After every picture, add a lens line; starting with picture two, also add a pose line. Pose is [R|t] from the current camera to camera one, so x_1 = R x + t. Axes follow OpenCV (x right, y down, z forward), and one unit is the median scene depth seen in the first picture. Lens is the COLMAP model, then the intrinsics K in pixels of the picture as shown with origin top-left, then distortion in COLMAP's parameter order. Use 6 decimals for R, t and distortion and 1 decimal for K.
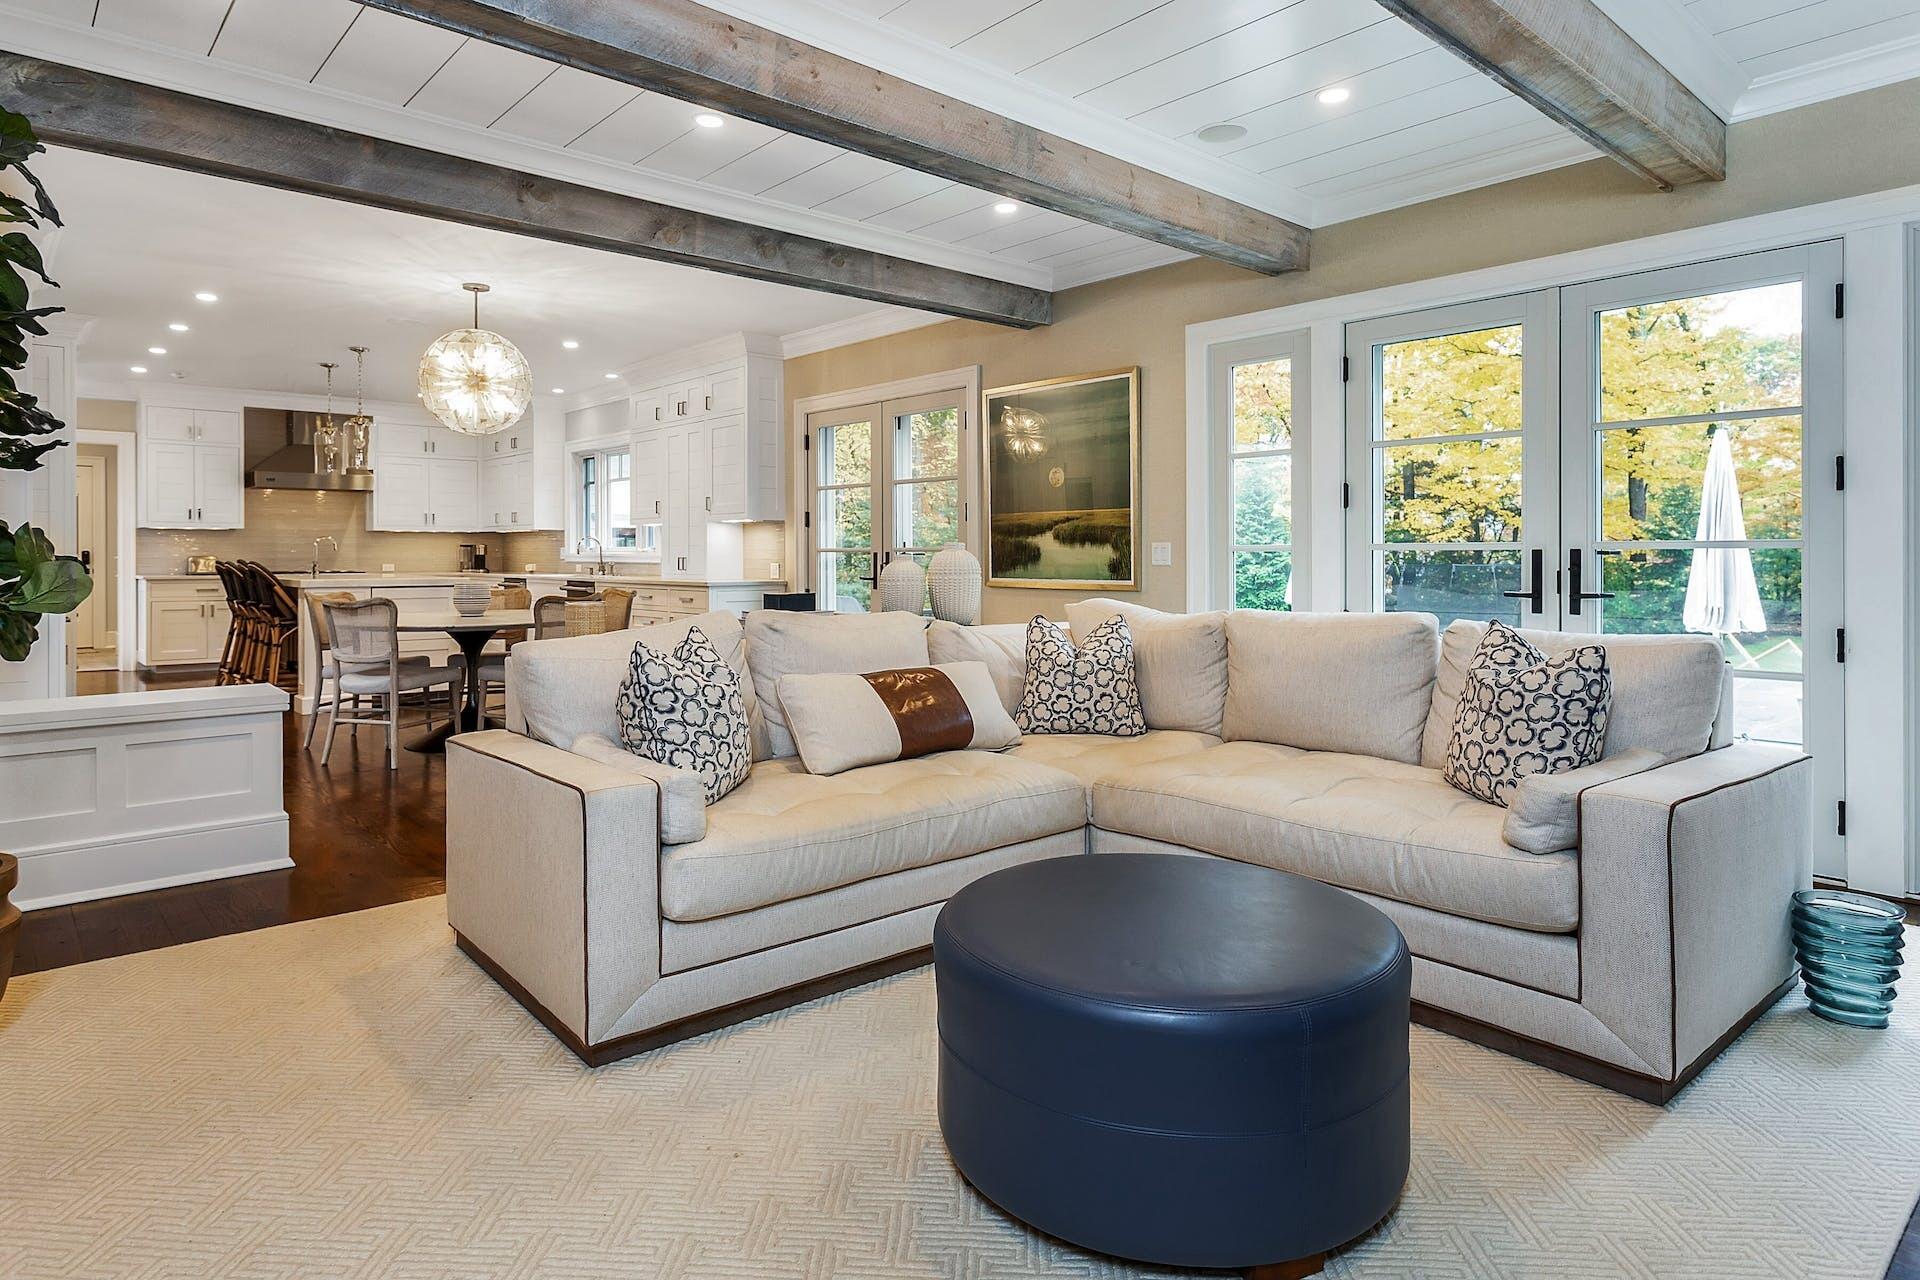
lens RADIAL K [[1055.9, 0, 956.8], [0, 1055.9, 601.2], [0, 0, 1]] dist [-0.003011, 0.000000]
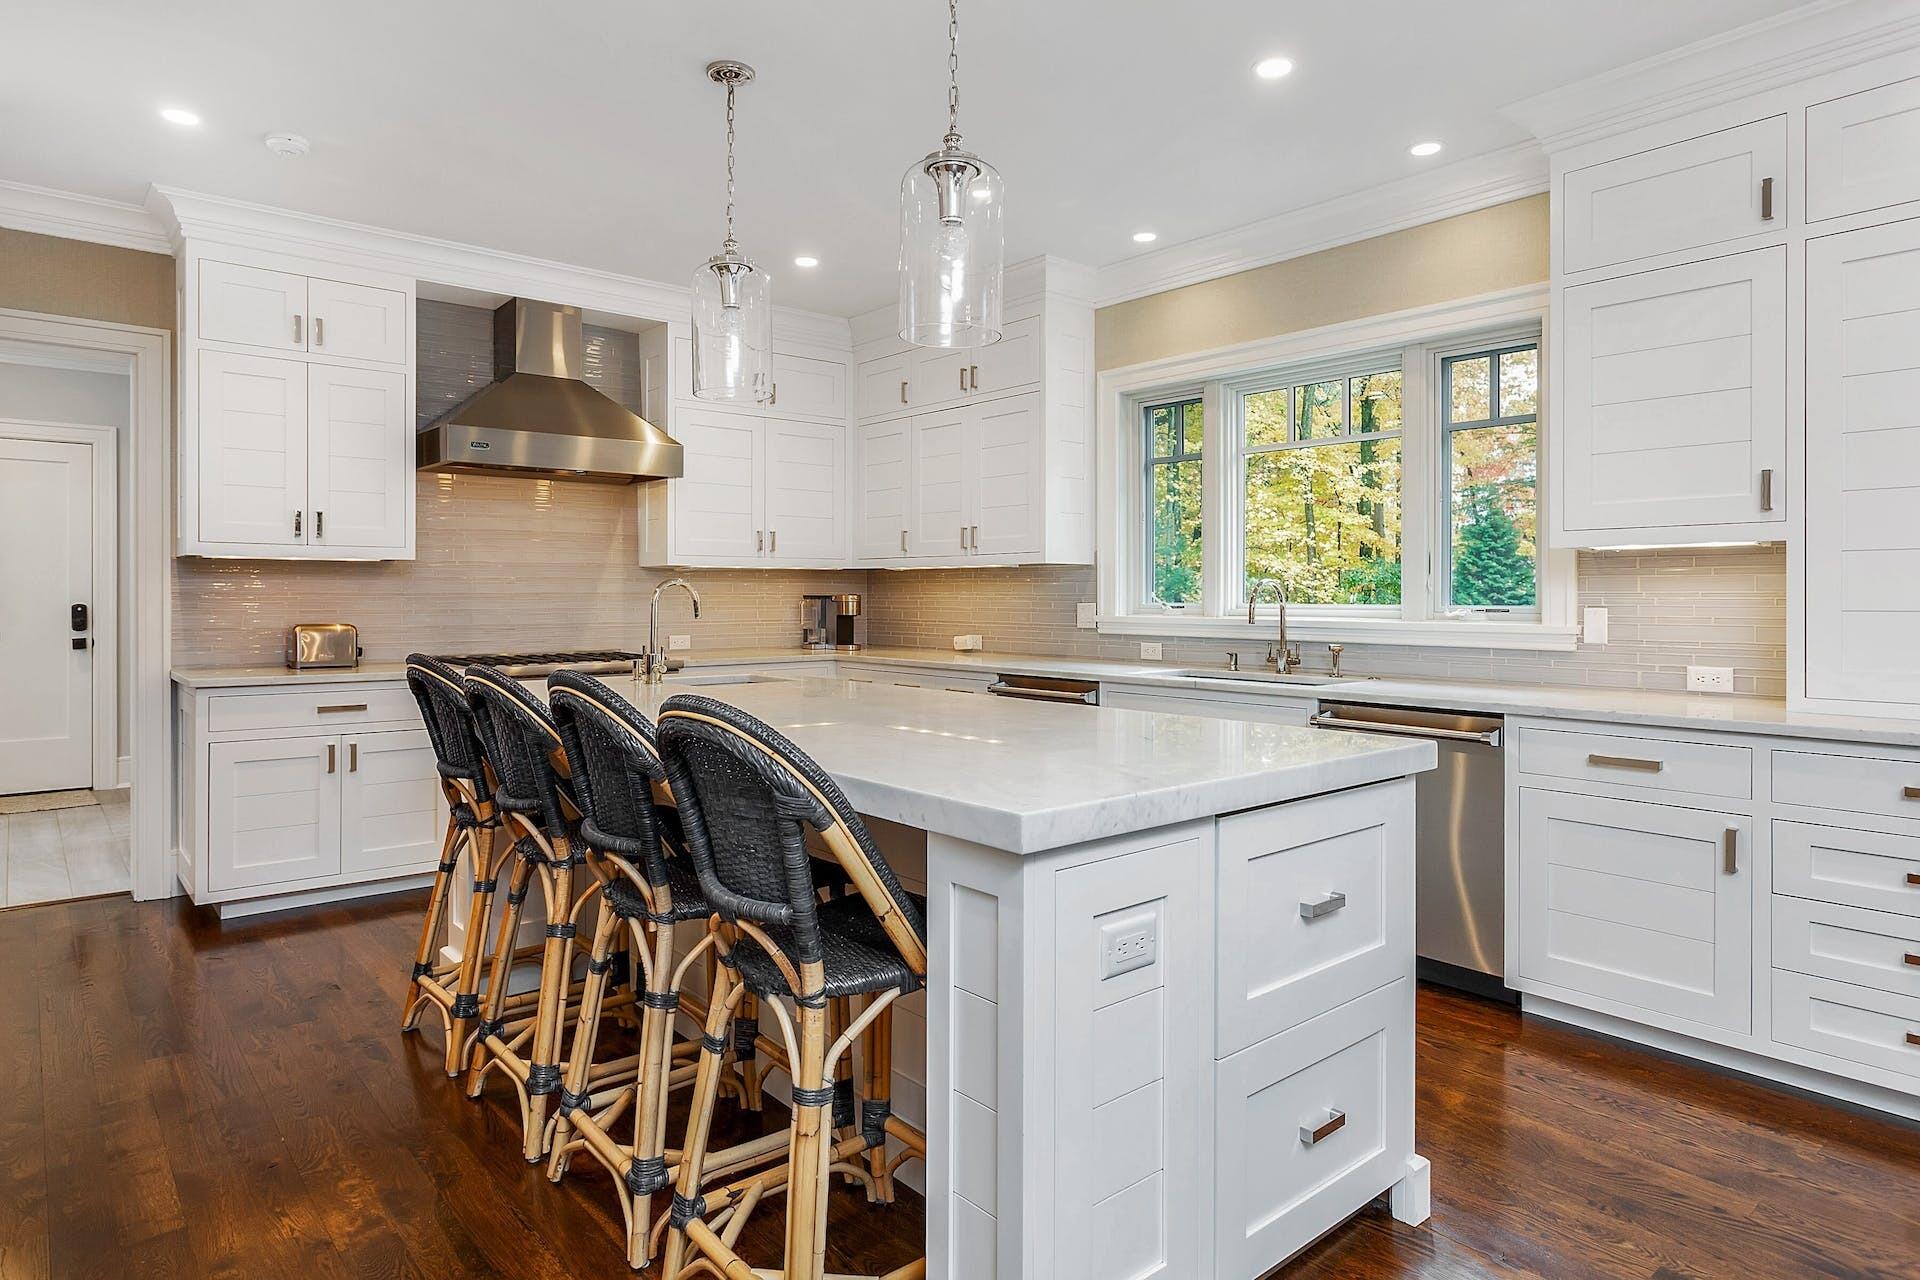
lens RADIAL K [[1055.9, 0, 956.8], [0, 1055.9, 601.2], [0, 0, 1]] dist [-0.003011, 0.000000]
pose [[0.999553, 0.003593, -0.029691, -0.427063], [-0.004752, 0.999226, -0.039042, -0.034046], [0.029528, 0.039165, 0.998796, 0.554396]]
